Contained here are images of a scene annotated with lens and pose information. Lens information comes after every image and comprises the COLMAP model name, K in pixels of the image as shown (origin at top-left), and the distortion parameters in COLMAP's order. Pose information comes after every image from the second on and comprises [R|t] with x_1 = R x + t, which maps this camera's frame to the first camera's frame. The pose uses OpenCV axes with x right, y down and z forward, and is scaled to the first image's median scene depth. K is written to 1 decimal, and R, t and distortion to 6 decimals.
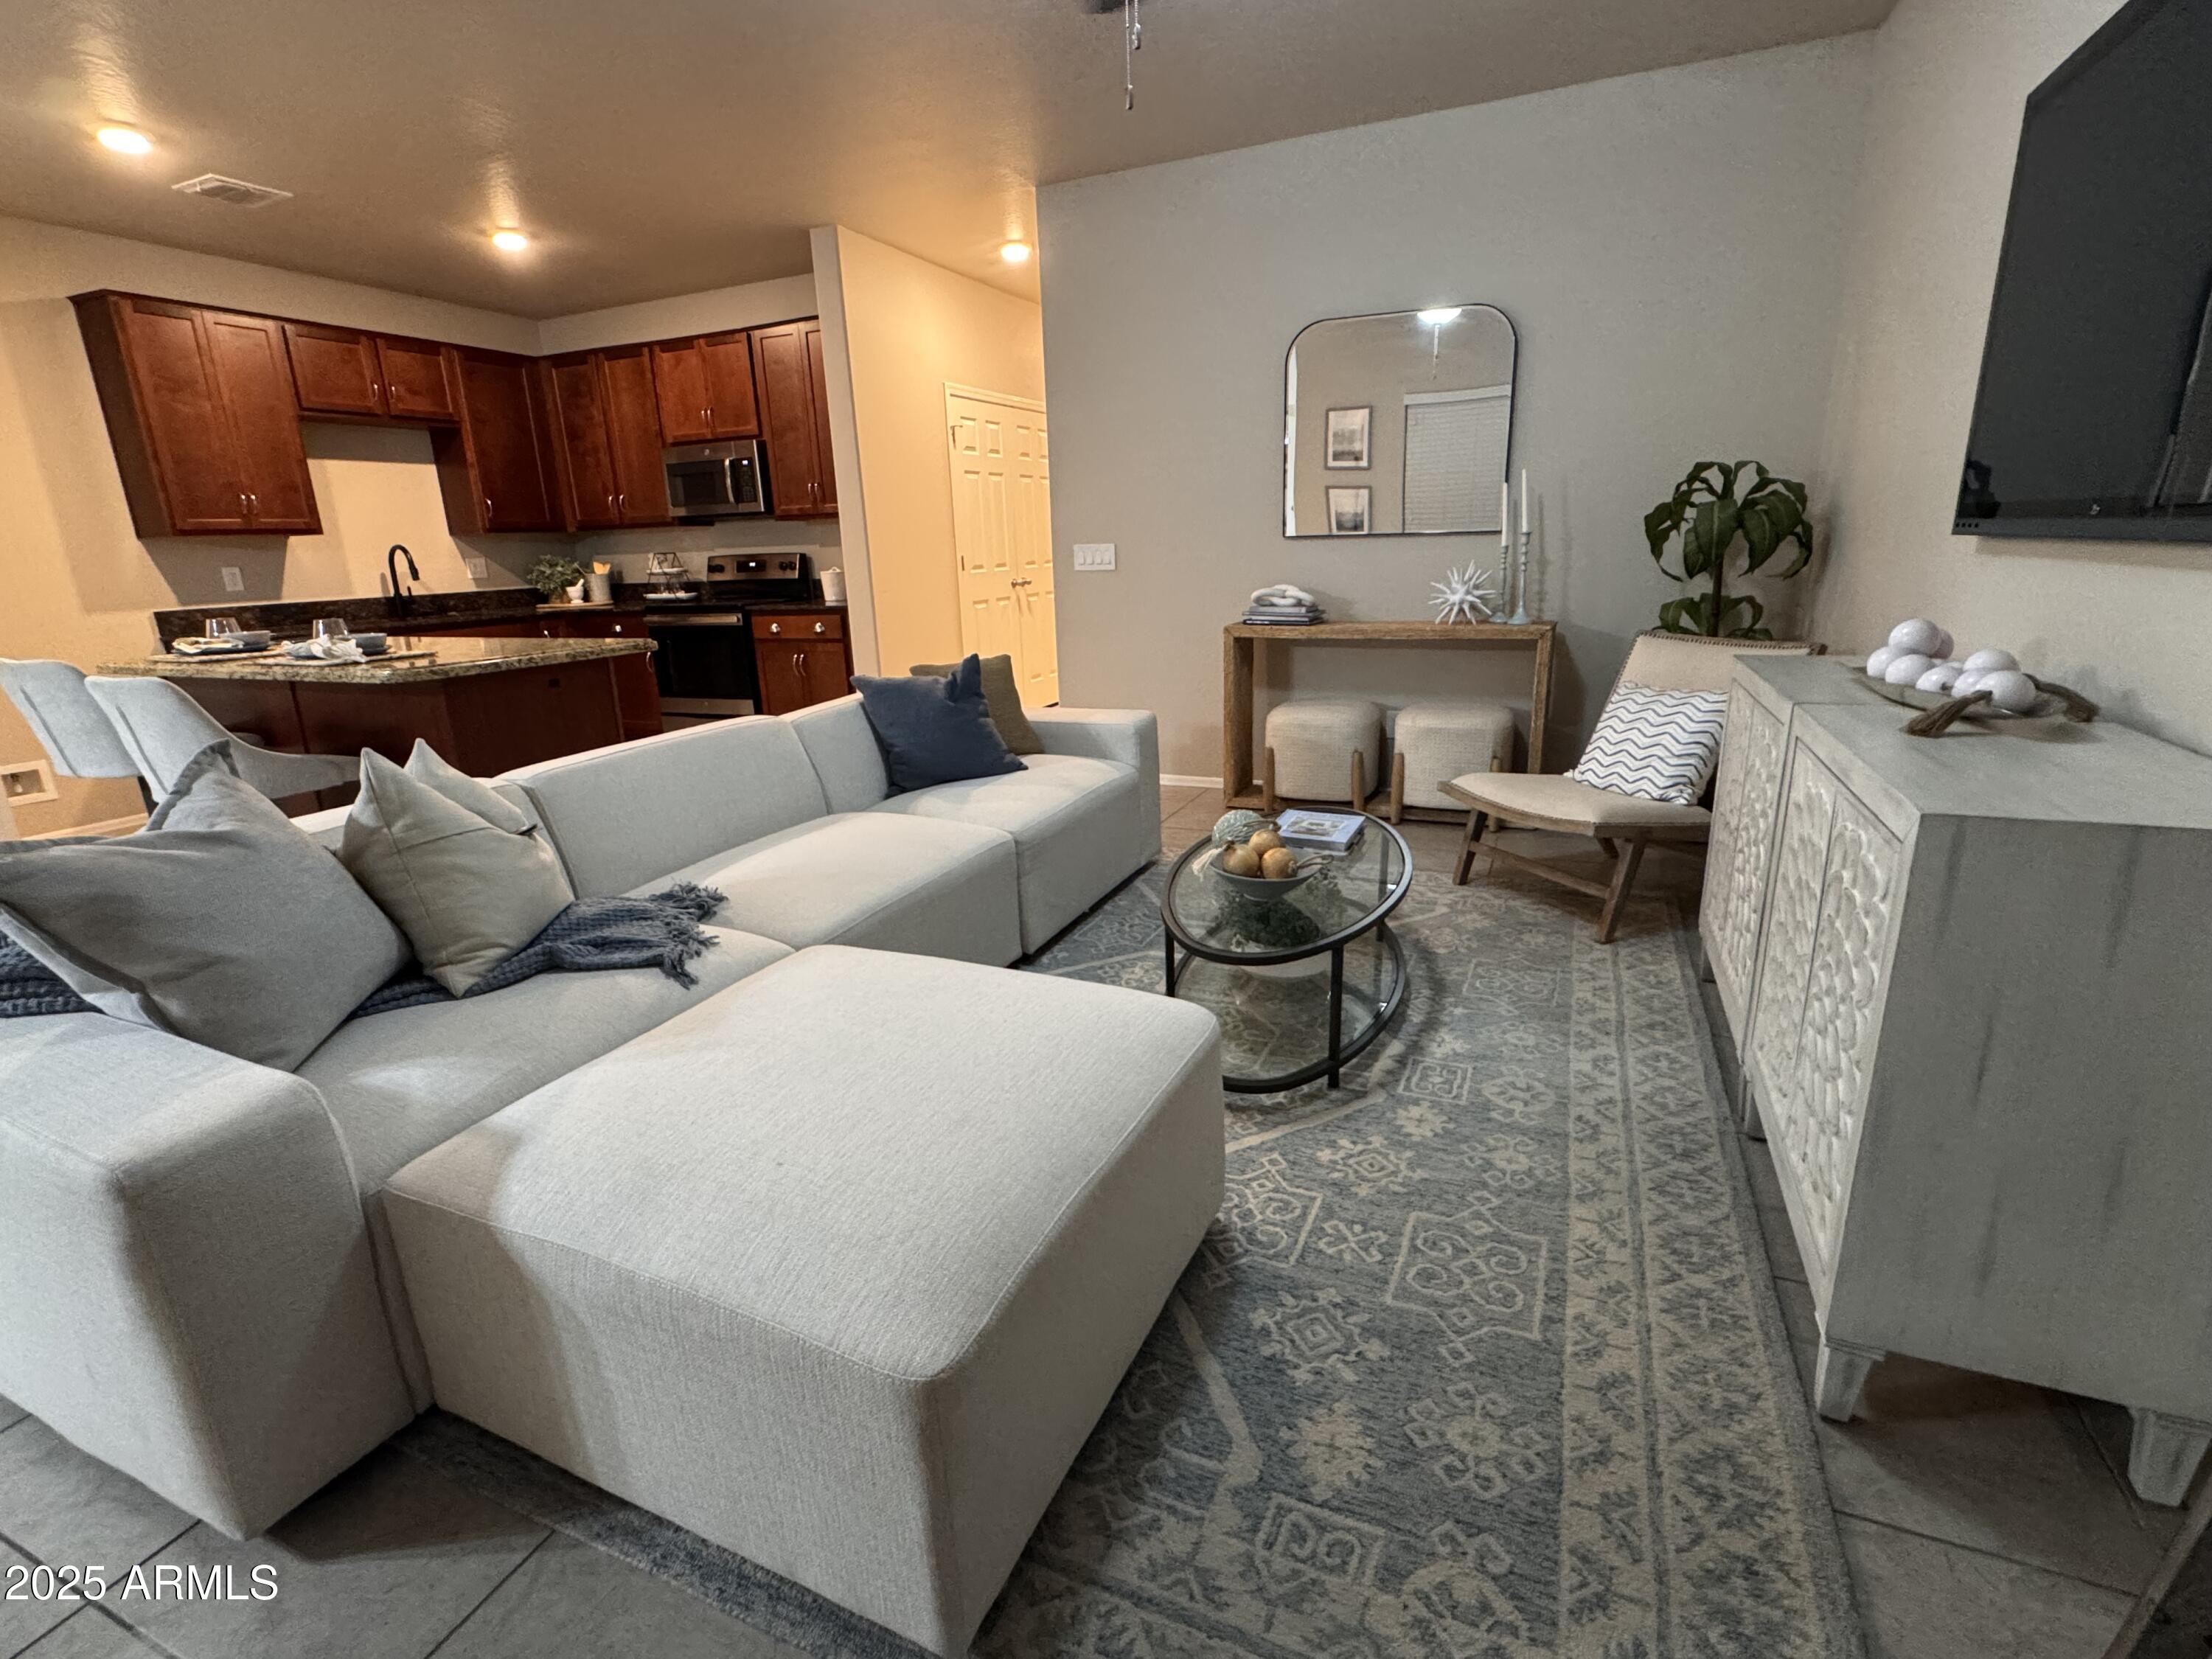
lens RADIAL K [[1032.2, 0, 1106.7], [0, 1032.2, 832.0], [0, 0, 1]] dist [0.000048, -0.000995]
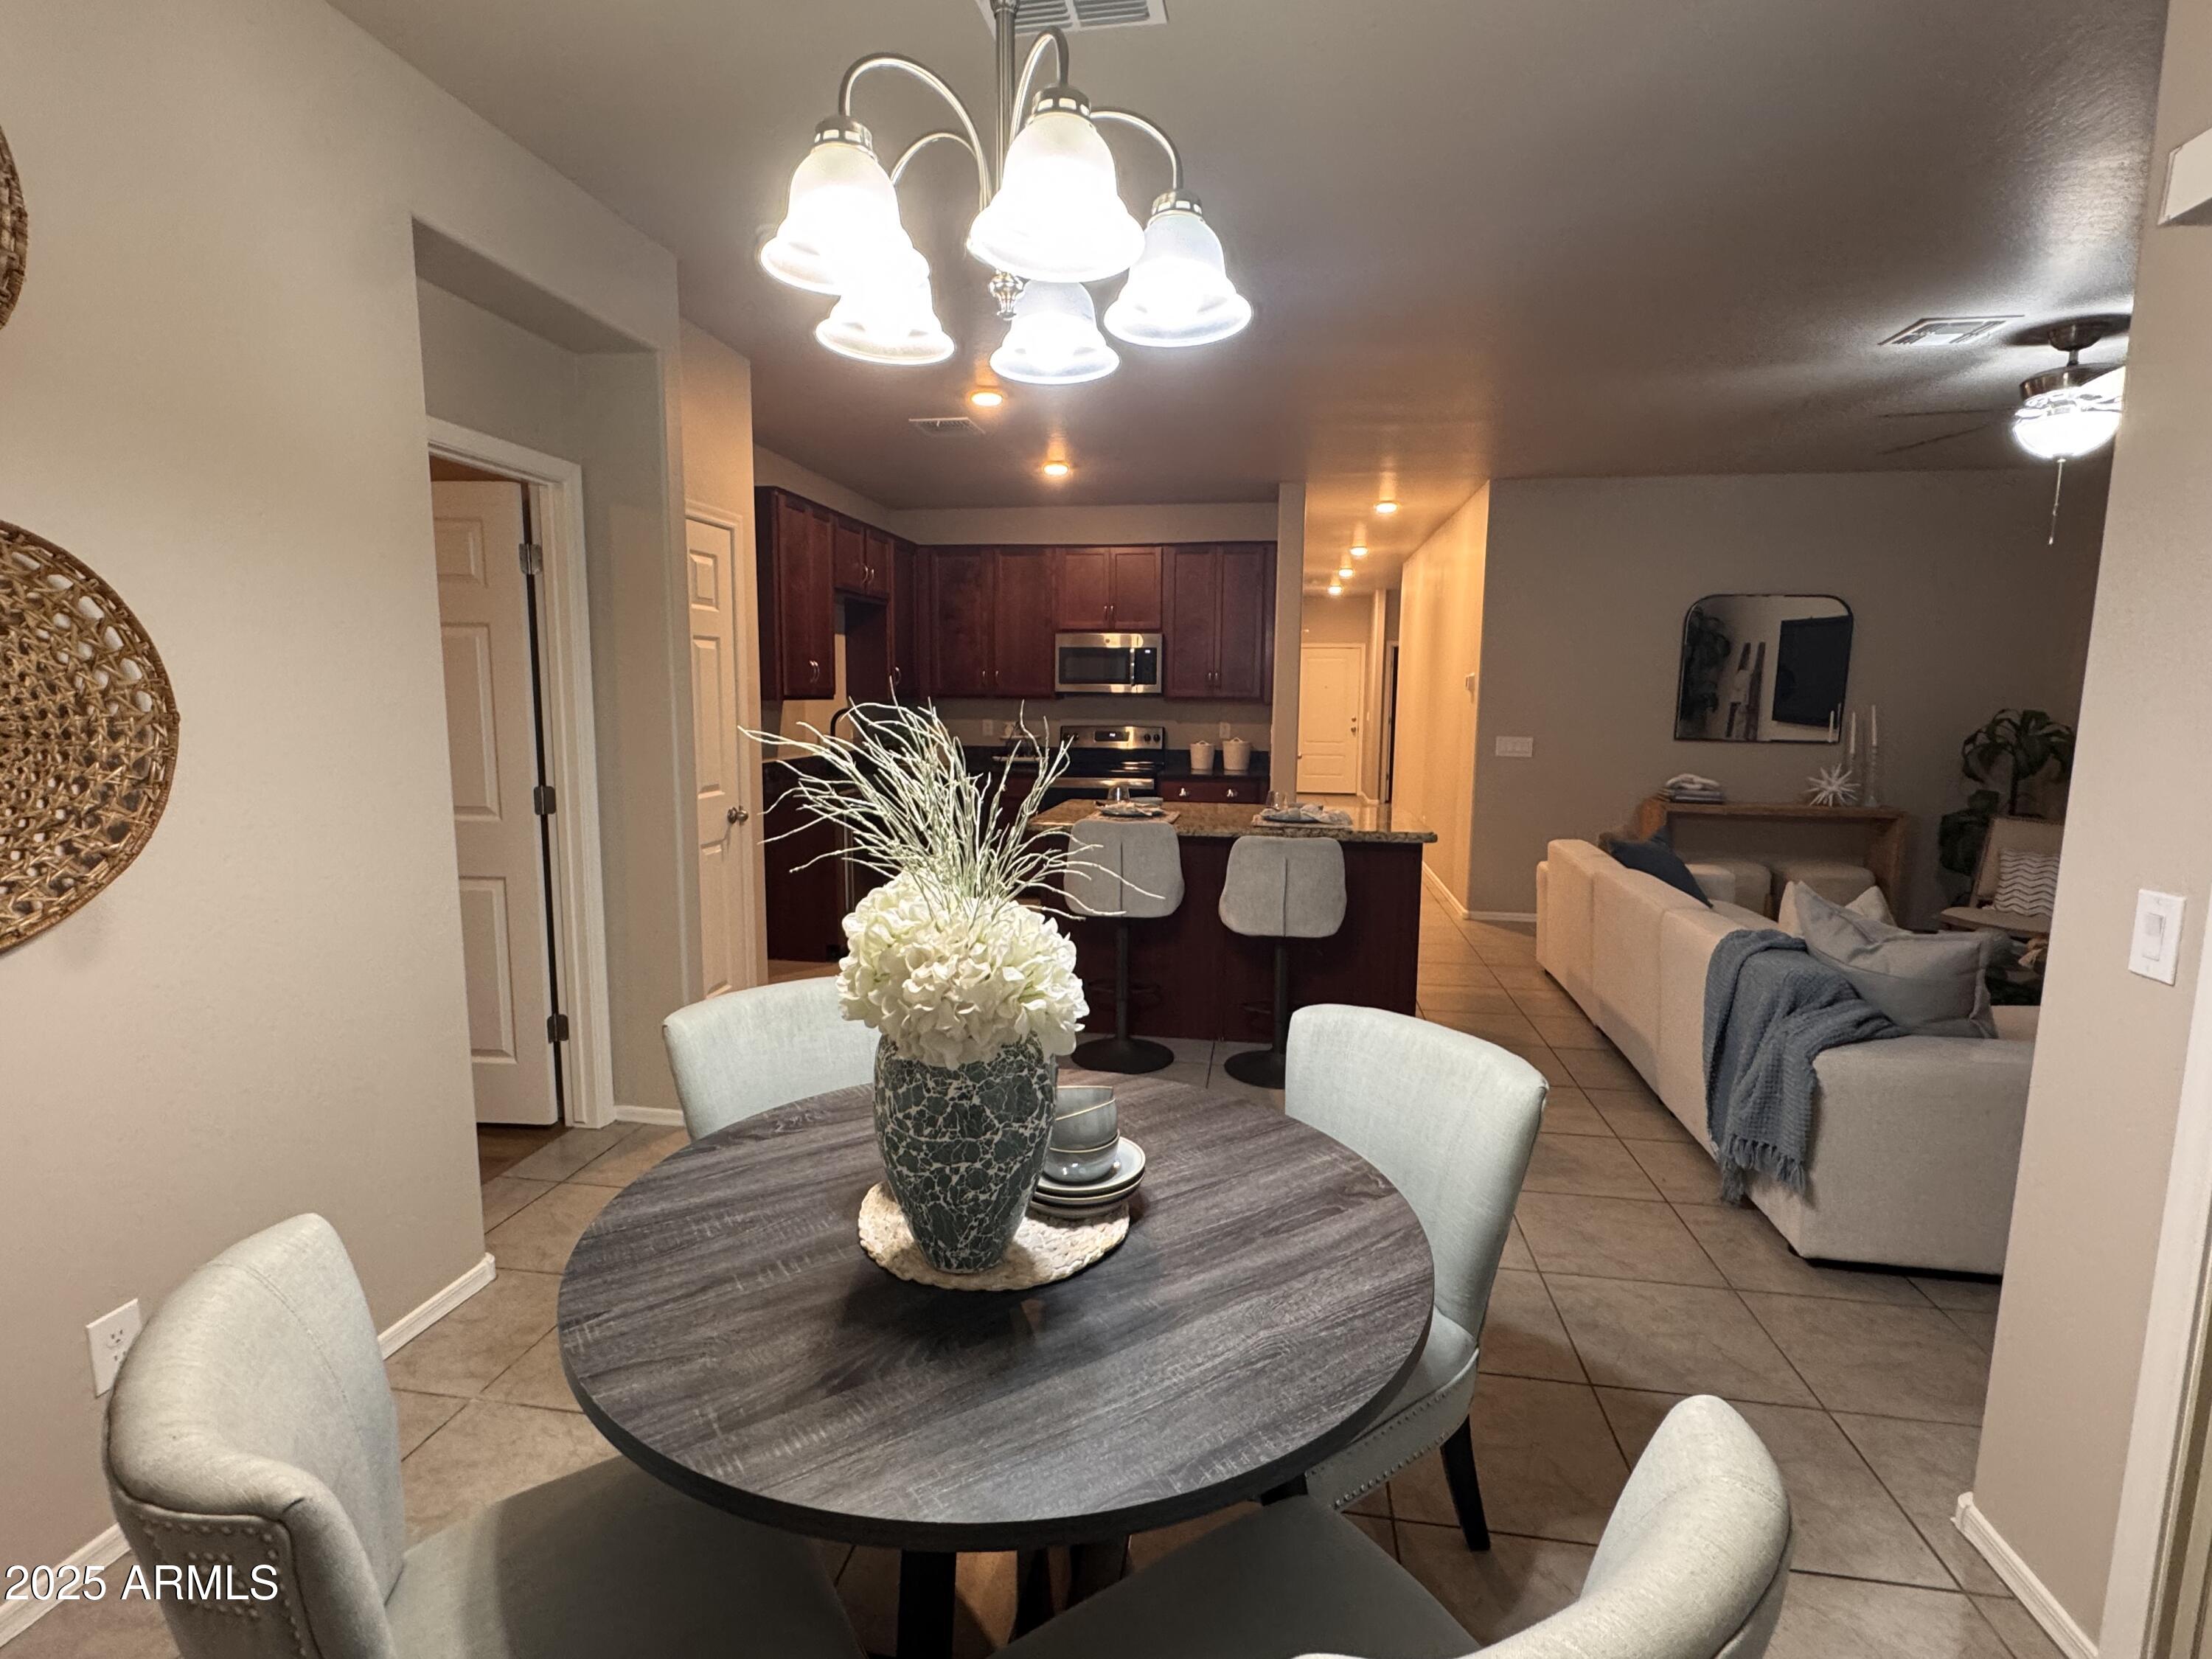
lens RADIAL K [[1071.0, 0, 1106.0], [0, 1071.0, 829.5], [0, 0, 1]] dist [-0.013919, 0.009718]
pose [[0.965476, 0.012890, 0.260172, -0.696509], [0.026452, 0.988761, -0.147147, 0.015719], [-0.259145, 0.148949, 0.954284, -0.105054]]
